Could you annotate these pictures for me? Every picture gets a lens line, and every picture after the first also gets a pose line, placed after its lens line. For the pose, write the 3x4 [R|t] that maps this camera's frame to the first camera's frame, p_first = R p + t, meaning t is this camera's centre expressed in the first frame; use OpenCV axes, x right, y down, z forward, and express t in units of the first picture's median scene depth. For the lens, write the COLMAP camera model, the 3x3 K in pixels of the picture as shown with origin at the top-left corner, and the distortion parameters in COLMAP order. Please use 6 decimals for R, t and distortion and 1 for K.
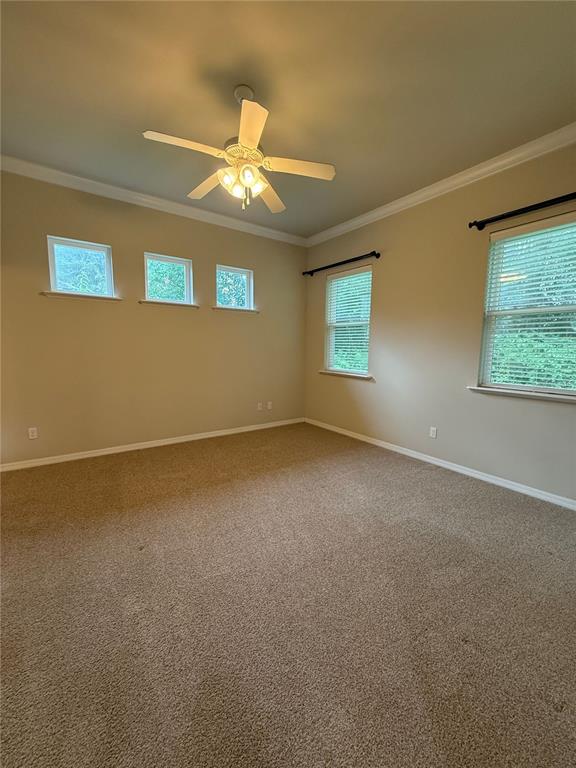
lens RADIAL K [[308.0, 0, 288.7], [0, 308.0, 381.3], [0, 0, 1]] dist [0.000114, 0.000334]
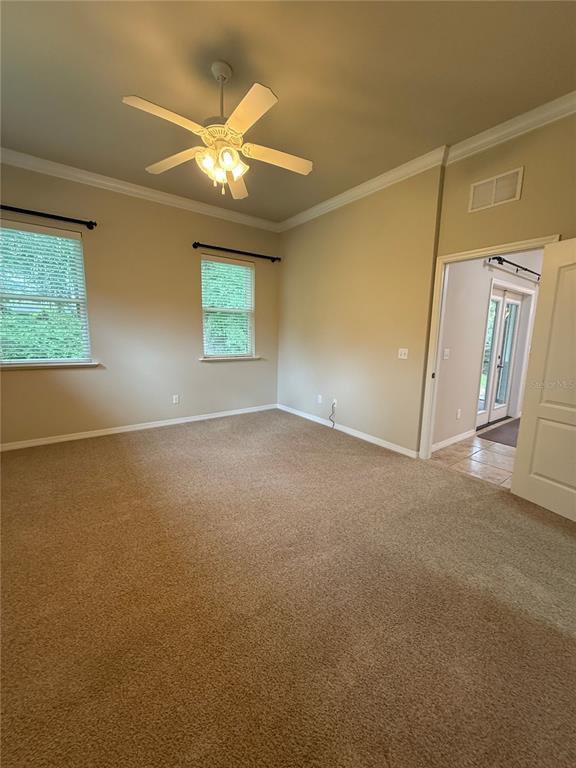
lens RADIAL K [[309.0, 0, 290.2], [0, 309.0, 381.8], [0, 0, 1]] dist [0.001186, 0.000111]
pose [[-0.018462, -0.169506, 0.985356, -0.764104], [0.091918, 0.981063, 0.170489, -0.076592], [-0.995595, 0.093720, -0.002531, 0.531188]]
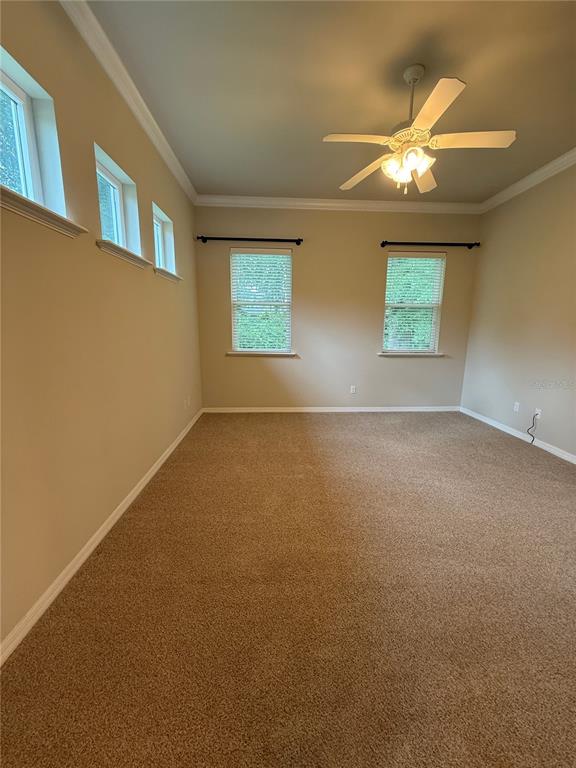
lens RADIAL K [[309.0, 0, 290.2], [0, 309.0, 381.8], [0, 0, 1]] dist [0.001186, 0.000111]
pose [[0.539372, -0.156468, 0.827403, -0.810544], [0.091487, 0.987657, 0.127135, -0.069301], [-0.837083, 0.007124, 0.547029, 0.479960]]
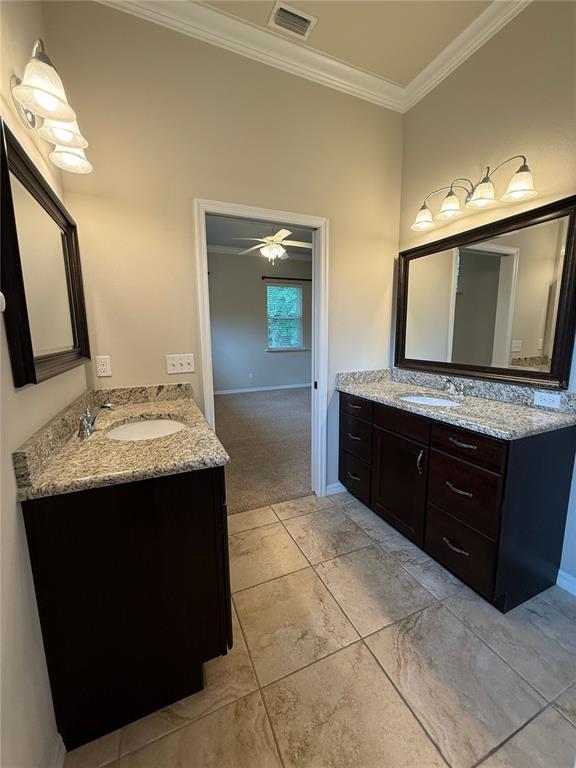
lens RADIAL K [[308.0, 0, 288.7], [0, 308.0, 381.3], [0, 0, 1]] dist [0.000114, 0.000334]
pose [[0.209803, -0.166288, 0.963499, -1.382347], [0.125925, 0.981820, 0.142030, -0.050948], [-0.969601, 0.091531, 0.226929, 0.321551]]
